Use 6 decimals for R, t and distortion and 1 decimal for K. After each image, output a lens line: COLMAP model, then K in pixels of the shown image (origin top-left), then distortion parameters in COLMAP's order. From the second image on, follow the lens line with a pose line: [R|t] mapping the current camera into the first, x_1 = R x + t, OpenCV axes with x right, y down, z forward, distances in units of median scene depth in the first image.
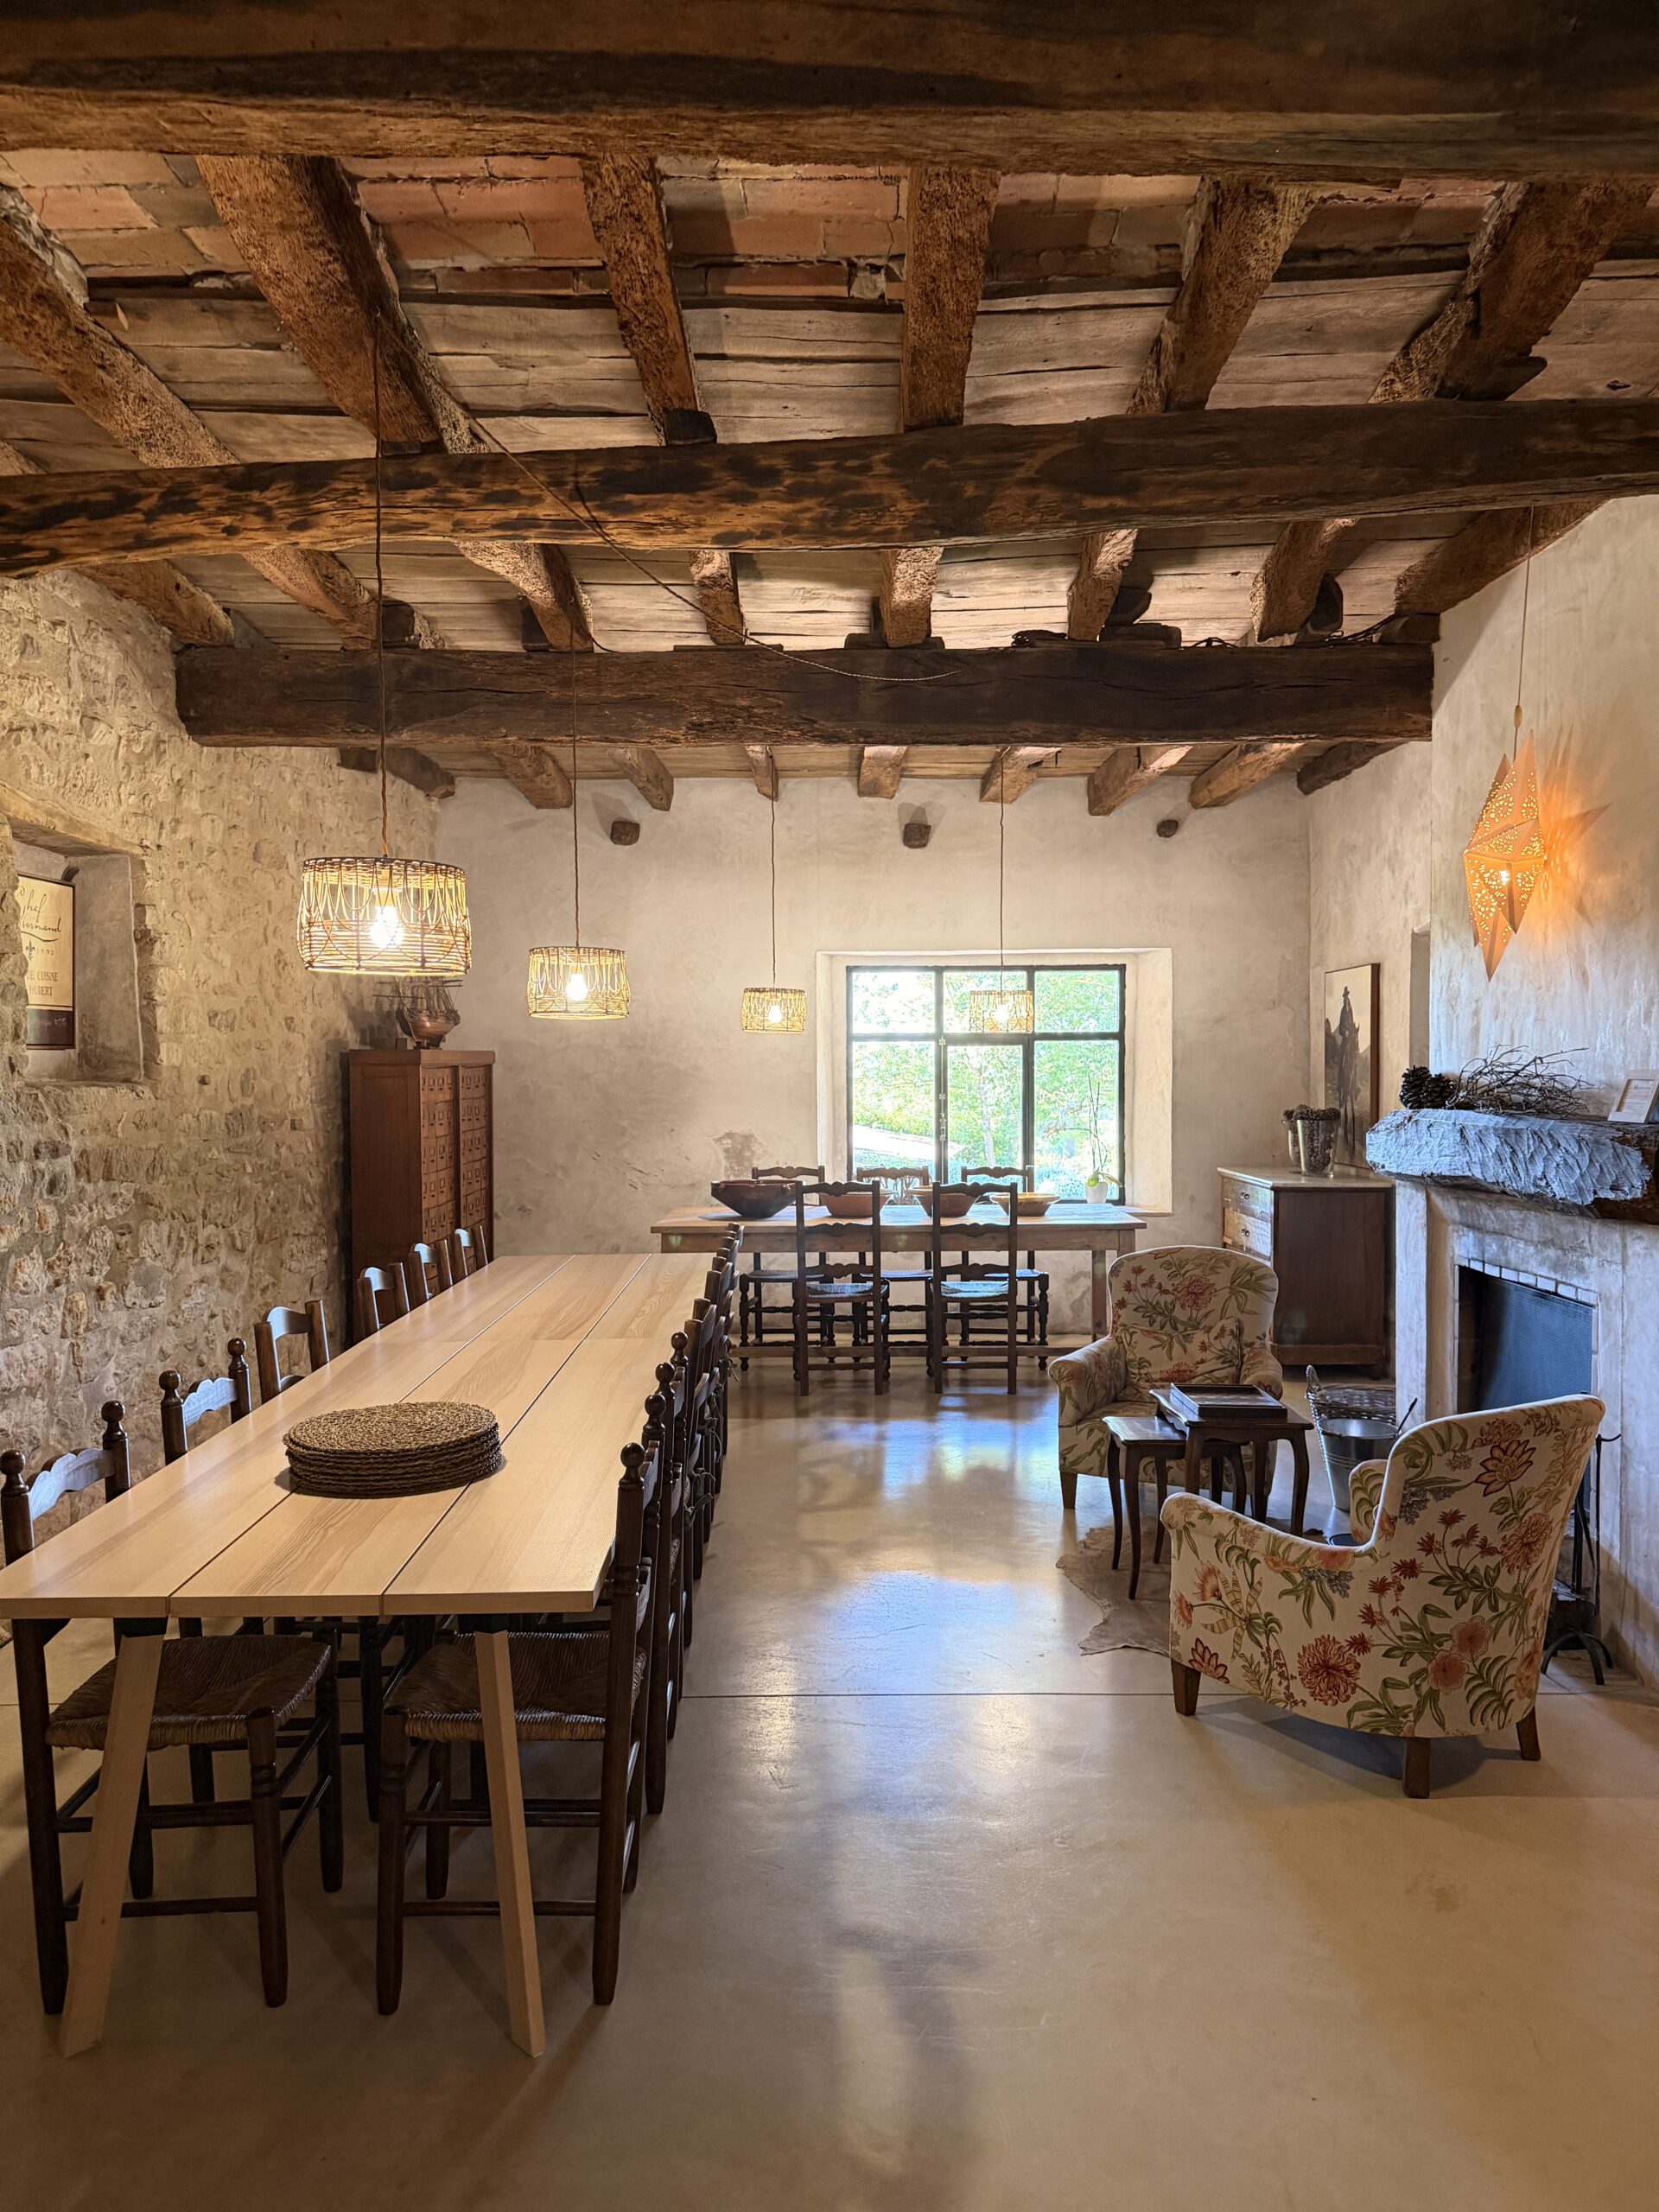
lens RADIAL K [[1582.4, 0, 824.6], [0, 1582.4, 1103.1], [0, 0, 1]] dist [0.068435, -0.088817]
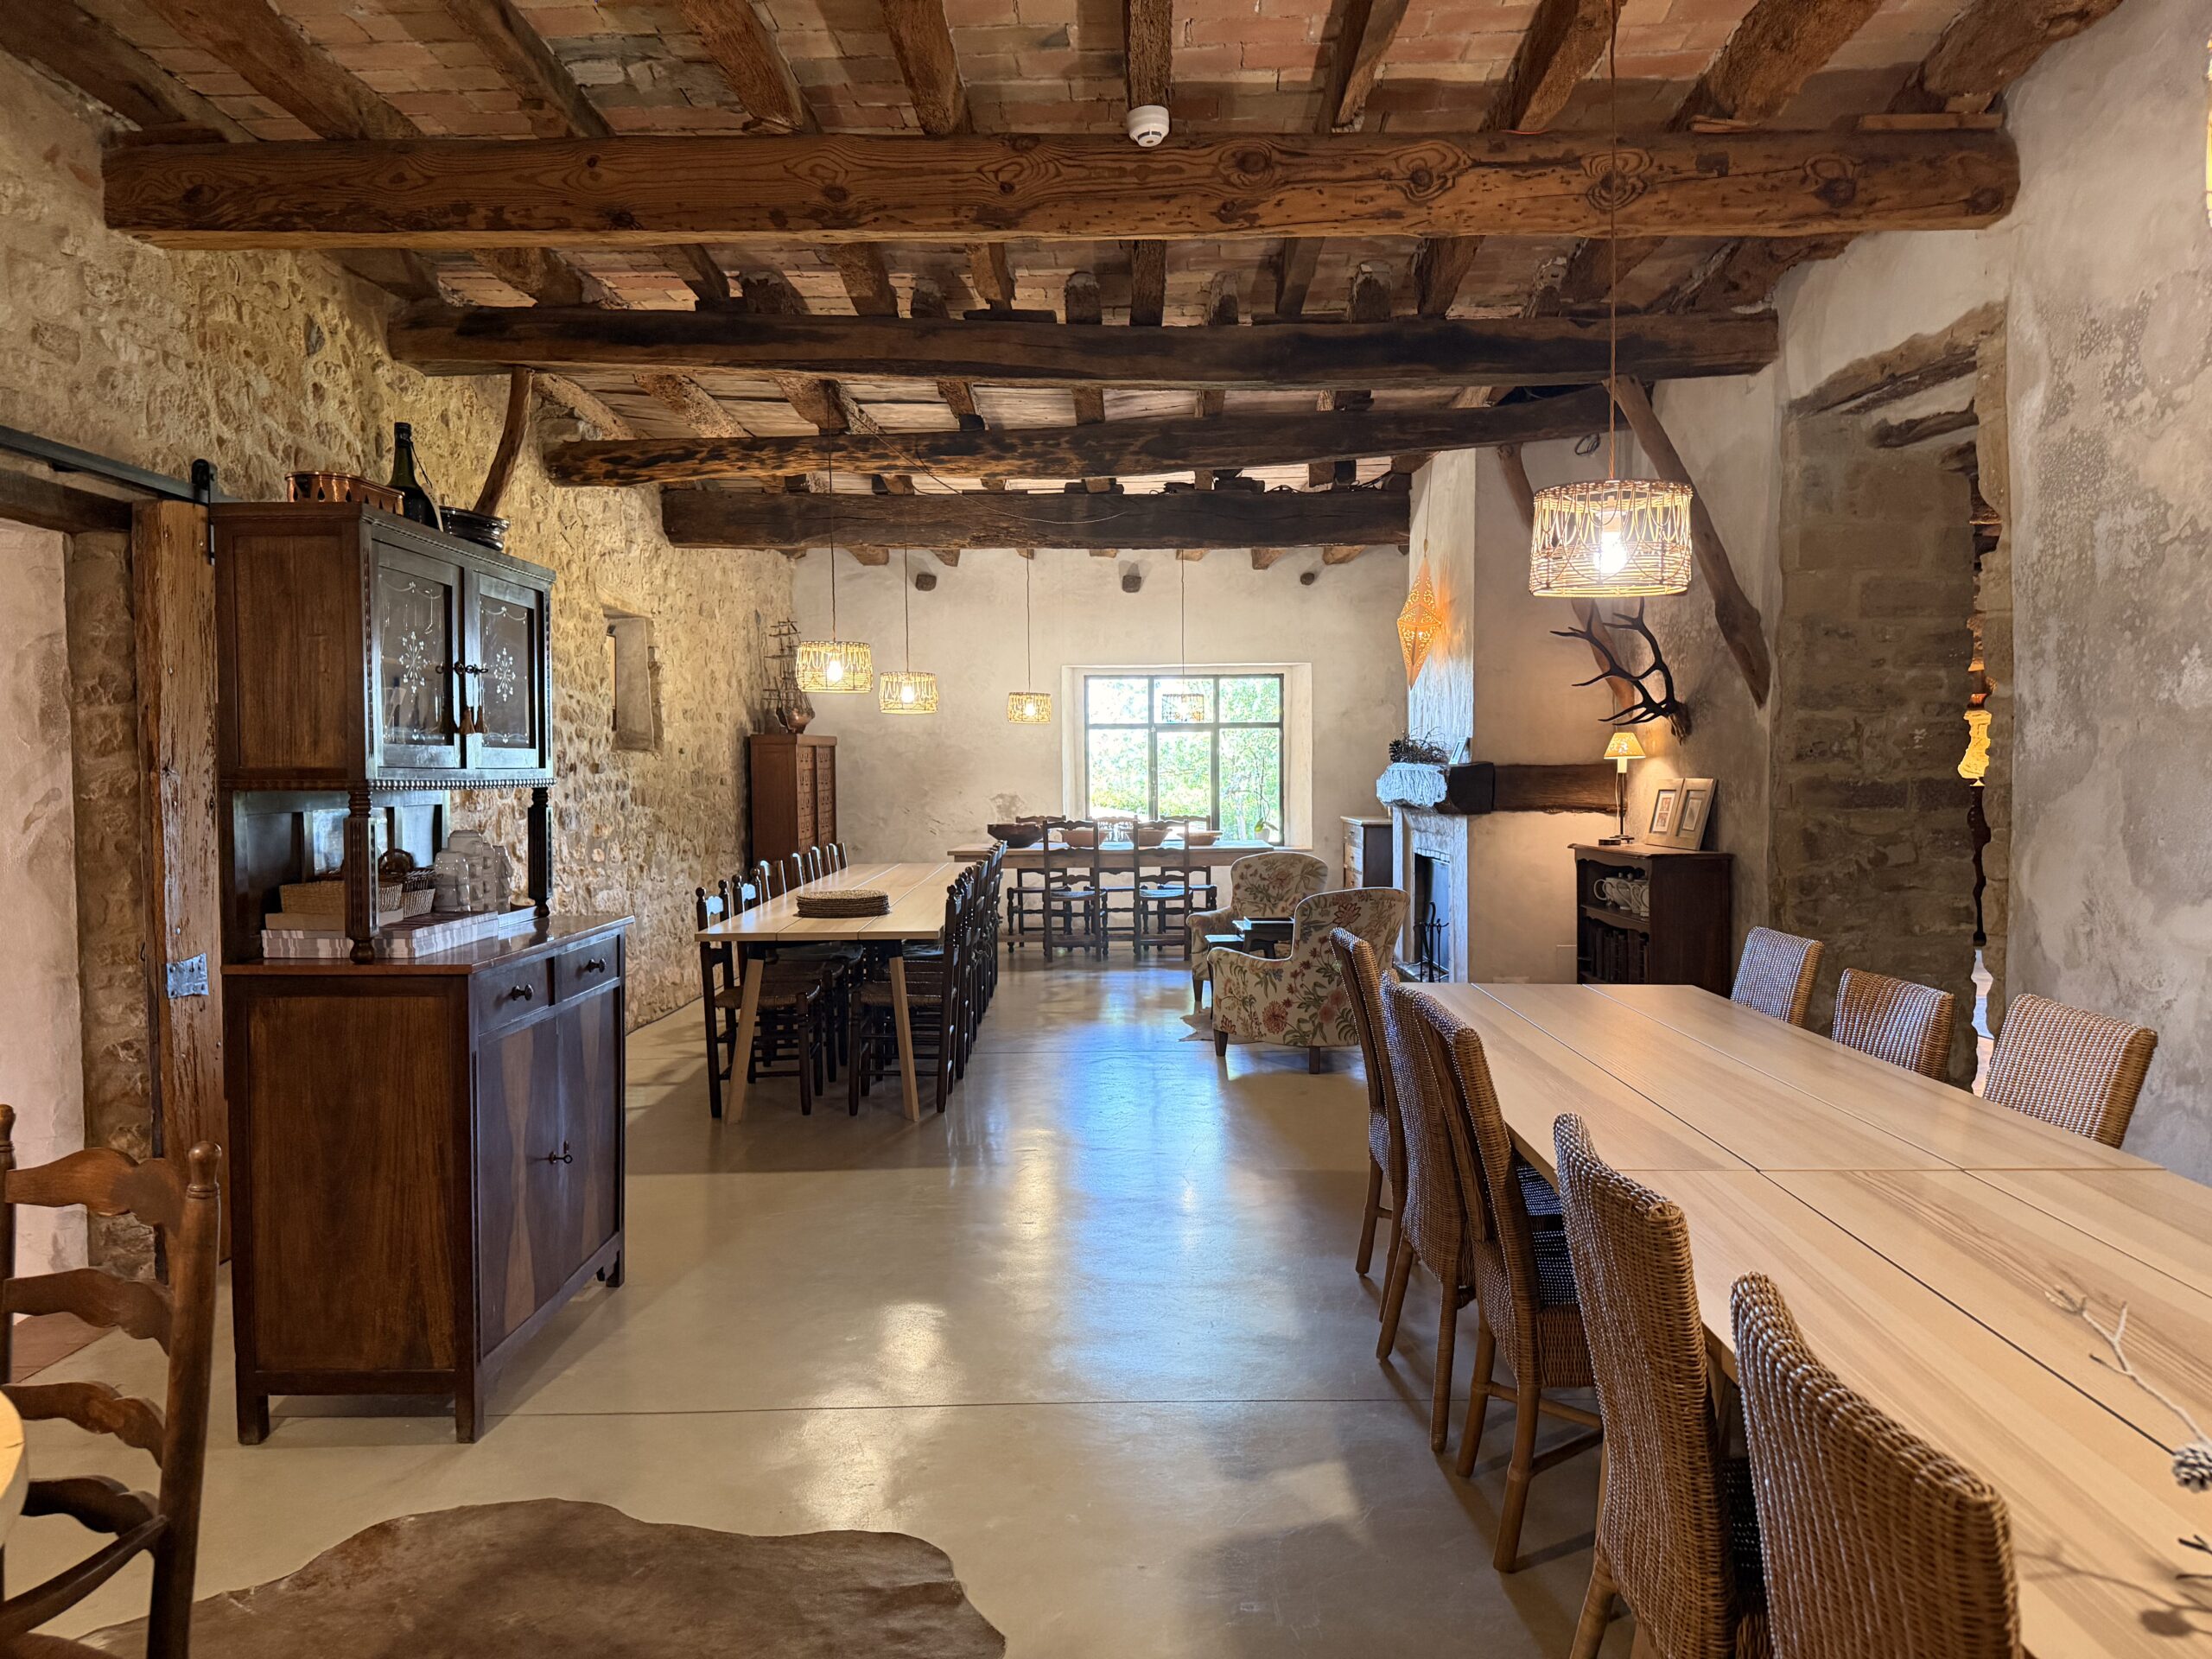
lens RADIAL K [[1582.4, 0, 1115.7], [0, 1582.4, 831.5], [0, 0, 1]] dist [0.068435, -0.088817]
pose [[0.999977, -0.003578, 0.005717, 0.056185], [0.003460, 0.999784, 0.020486, 0.038527], [-0.005789, -0.020466, 0.999774, -0.683267]]
